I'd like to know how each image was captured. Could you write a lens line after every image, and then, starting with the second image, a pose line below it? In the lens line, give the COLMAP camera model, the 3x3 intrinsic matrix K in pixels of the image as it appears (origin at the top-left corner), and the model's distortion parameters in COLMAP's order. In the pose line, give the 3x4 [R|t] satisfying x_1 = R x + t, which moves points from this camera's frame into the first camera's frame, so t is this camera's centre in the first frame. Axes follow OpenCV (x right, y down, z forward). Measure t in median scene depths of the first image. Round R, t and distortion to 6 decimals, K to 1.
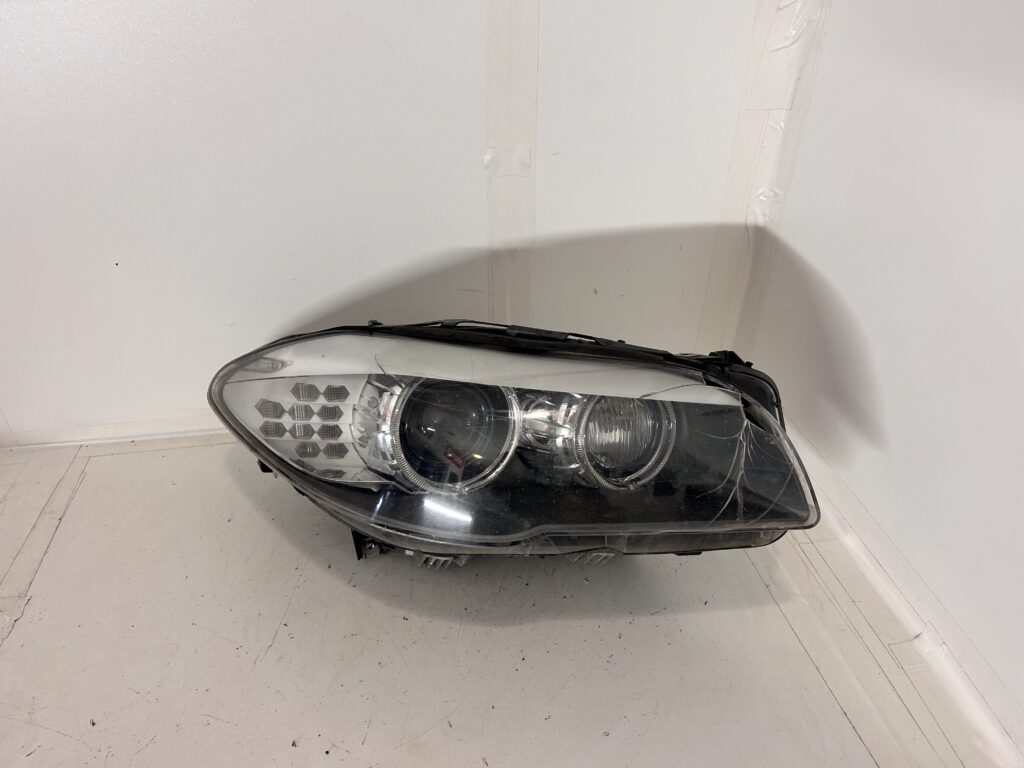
lens RADIAL K [[787.4, 0, 515.5], [0, 787.4, 385.3], [0, 0, 1]] dist [0.032306, -0.050261]
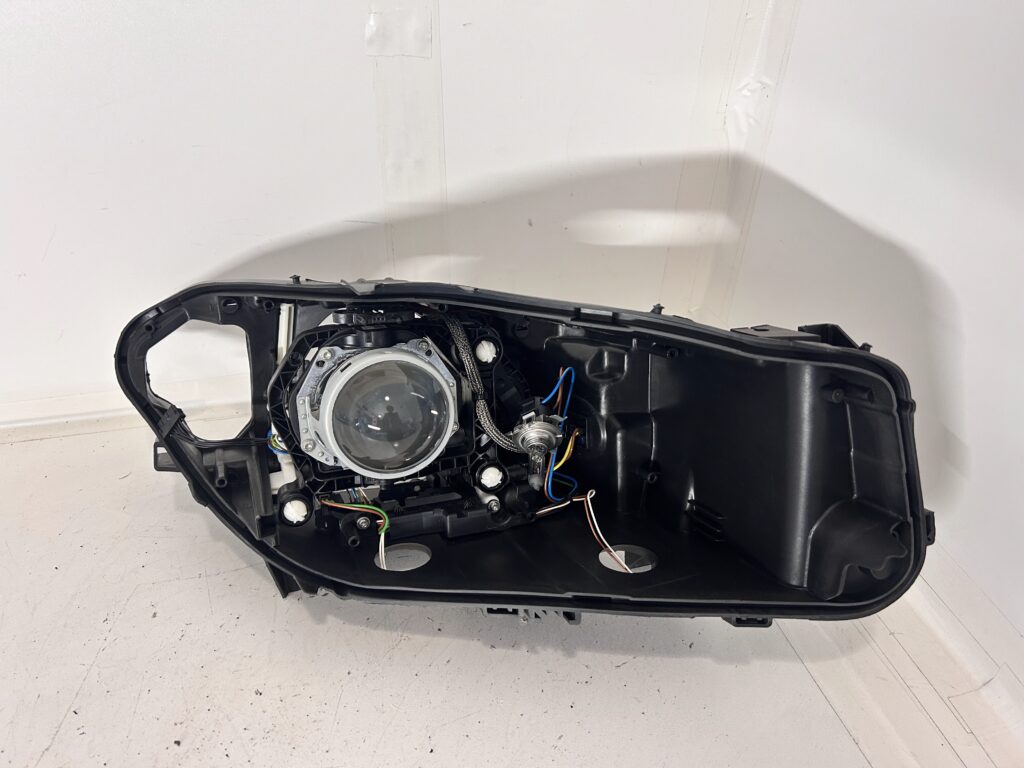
lens RADIAL K [[787.4, 0, 509.2], [0, 787.4, 389.9], [0, 0, 1]] dist [0.032306, -0.050261]
pose [[0.997823, -0.029278, 0.059100, 0.040319], [0.027013, 0.998883, 0.038769, 0.012929], [-0.060169, -0.037088, 0.997499, 0.293233]]
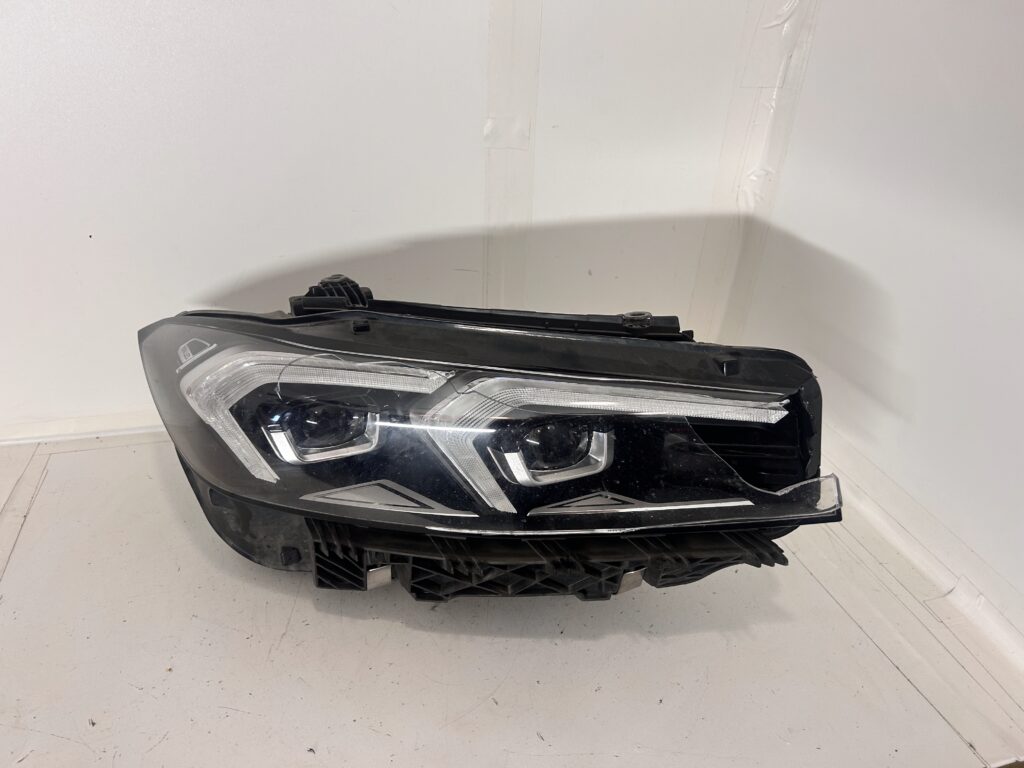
lens RADIAL K [[787.4, 0, 506.5], [0, 787.4, 390.6], [0, 0, 1]] dist [0.032306, -0.050261]
pose [[0.994898, -0.020462, 0.098791, -0.124140], [0.025647, 0.998344, -0.051495, 0.091955], [-0.097574, 0.053766, 0.993775, 0.049538]]
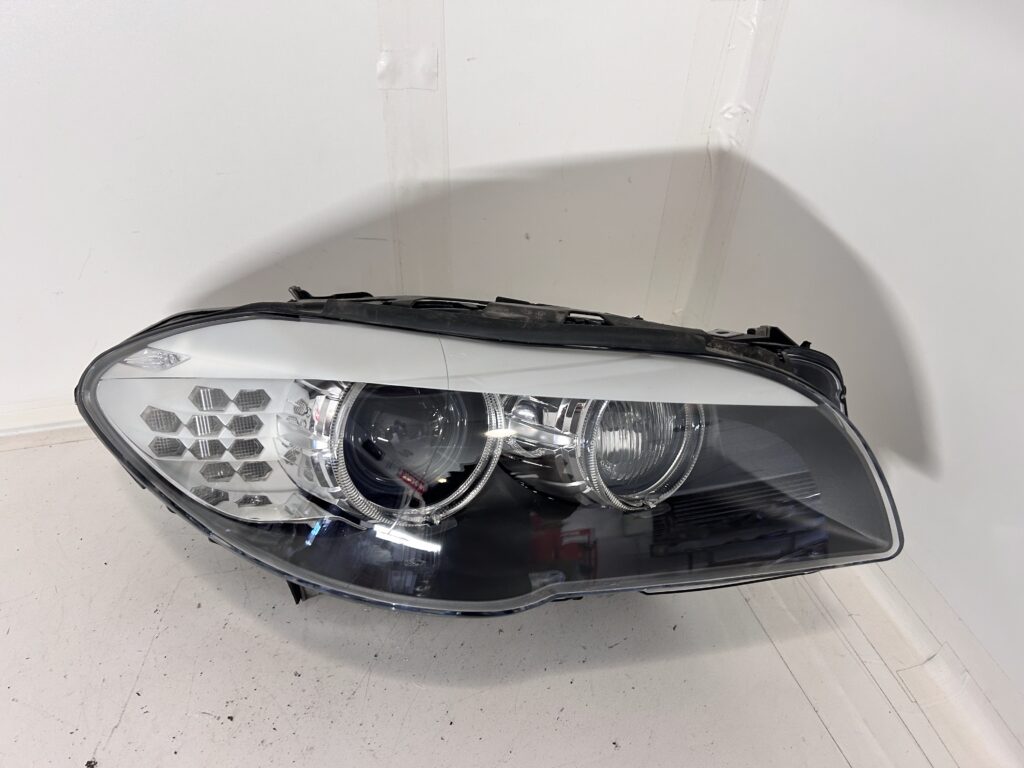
lens RADIAL K [[787.4, 0, 505.6], [0, 787.4, 392.2], [0, 0, 1]] dist [0.032306, -0.050261]
pose [[0.996571, -0.038671, 0.073150, 0.017281], [0.031902, 0.995290, 0.091542, -0.042348], [-0.076345, -0.088894, 0.993111, 0.218257]]
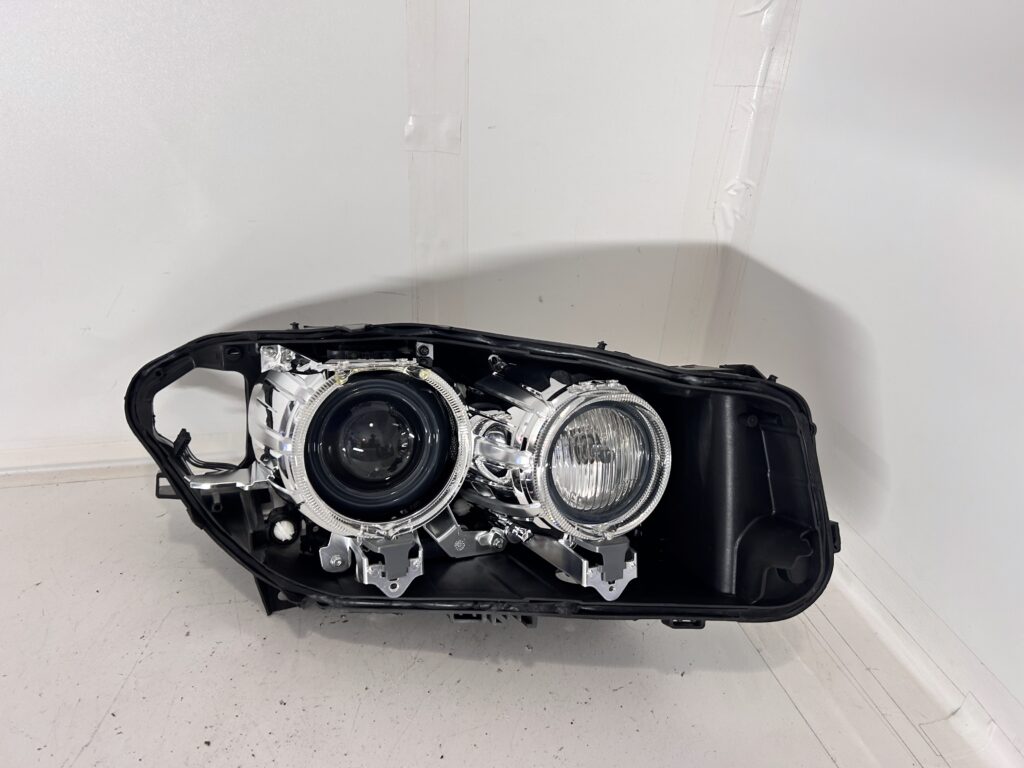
lens RADIAL K [[787.4, 0, 515.3], [0, 787.4, 388.9], [0, 0, 1]] dist [0.032306, -0.050261]
pose [[0.997880, 0.005840, 0.064820, 0.025541], [0.000219, 0.995659, -0.093076, 0.066916], [-0.065082, 0.092893, 0.993547, 0.208744]]
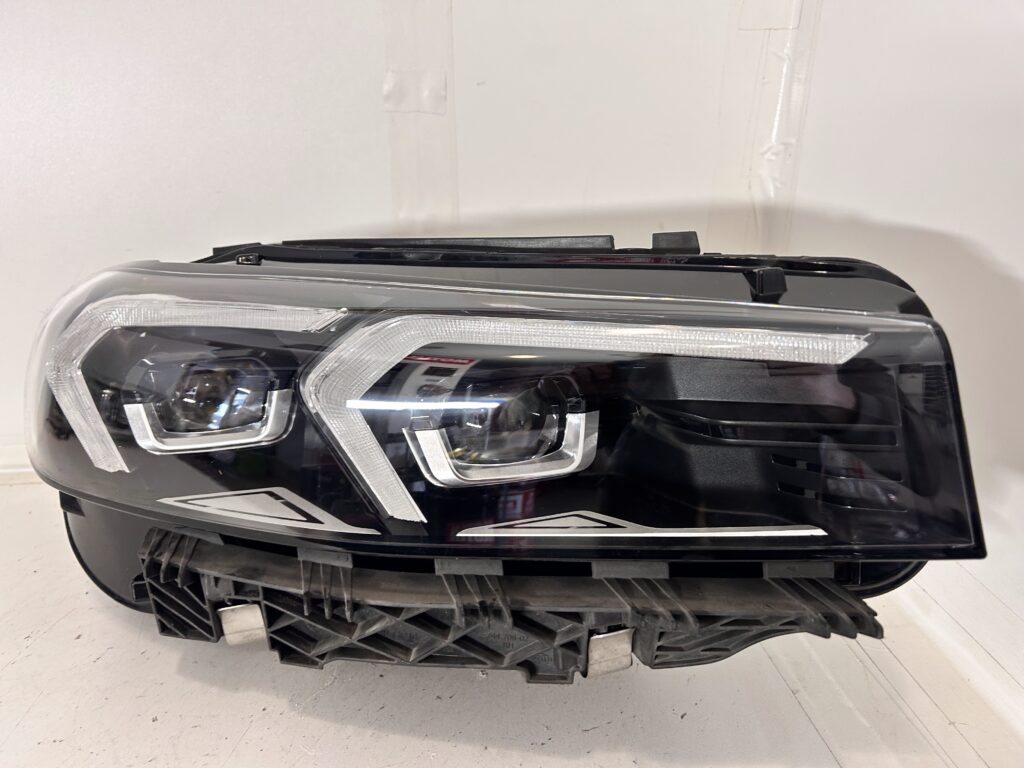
lens RADIAL K [[787.4, 0, 510.0], [0, 787.4, 382.4], [0, 0, 1]] dist [0.032306, -0.050261]
pose [[0.996759, 0.011892, -0.079556, 0.155525], [-0.030688, 0.970428, -0.239432, 0.176328], [0.074356, 0.241097, 0.967648, 0.376362]]
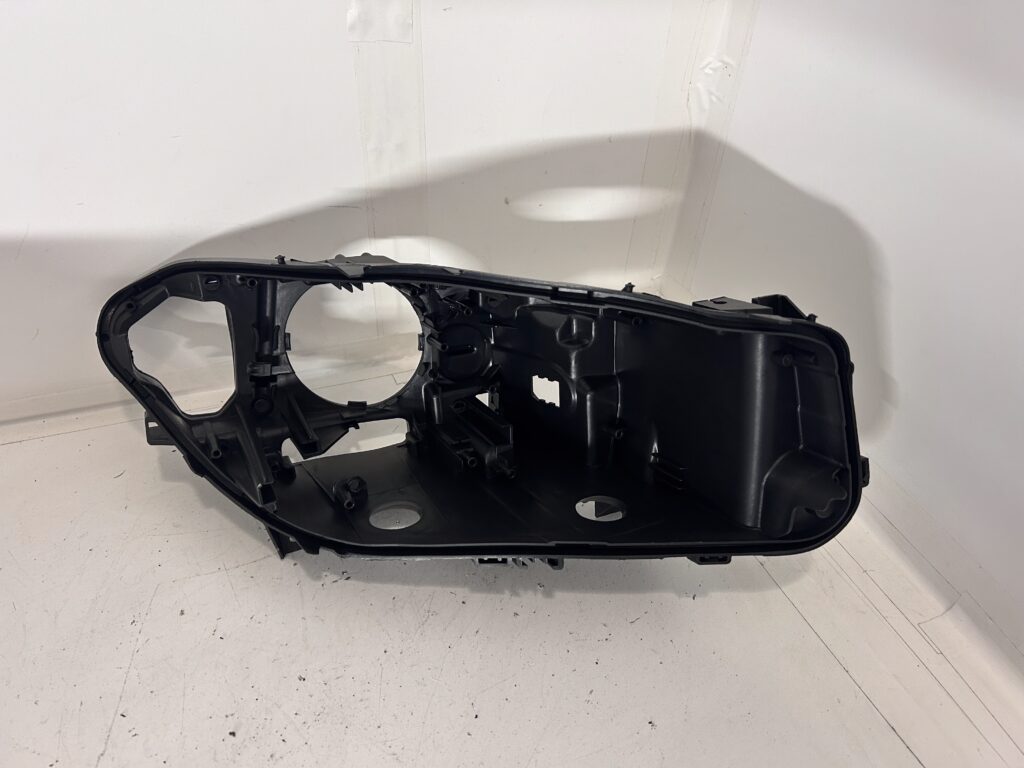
lens RADIAL K [[787.4, 0, 515.0], [0, 787.4, 383.9], [0, 0, 1]] dist [0.032306, -0.050261]
pose [[0.981523, -0.087405, 0.170212, -0.045212], [0.069930, 0.991894, 0.106098, -0.027960], [-0.178106, -0.092235, 0.979679, 0.270497]]
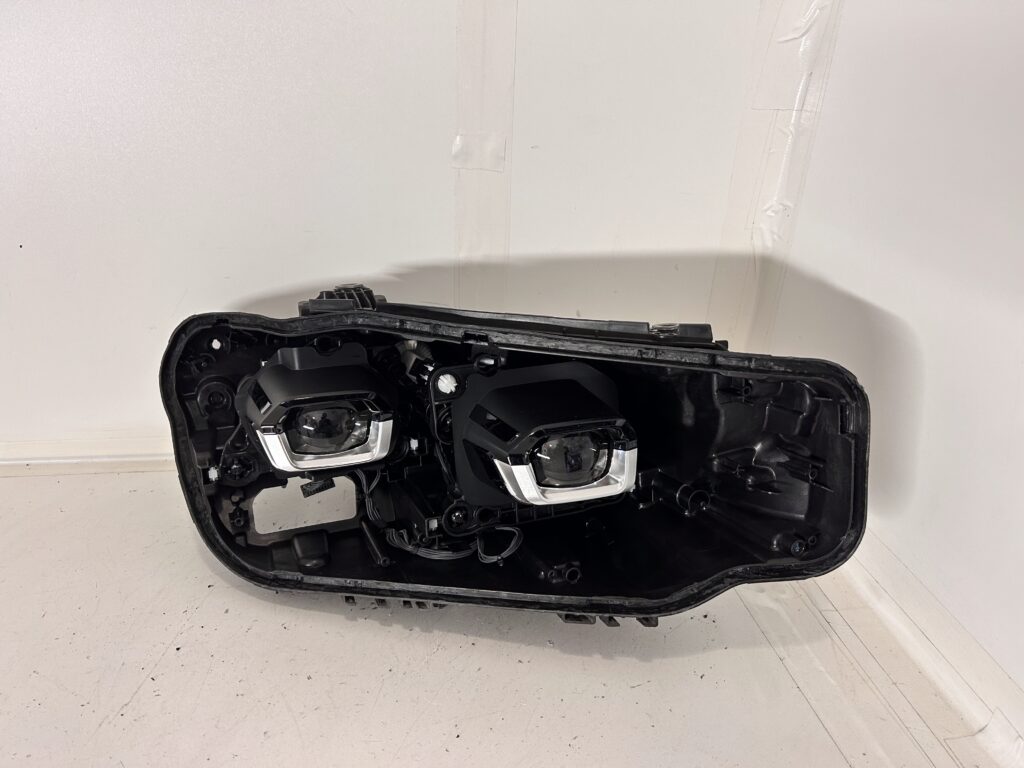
lens RADIAL K [[787.4, 0, 509.1], [0, 787.4, 386.0], [0, 0, 1]] dist [0.032306, -0.050261]
pose [[0.999128, 0.039277, -0.014166, 0.049853], [-0.040935, 0.988281, -0.147051, 0.110413], [0.008225, 0.147503, 0.989027, 0.183469]]
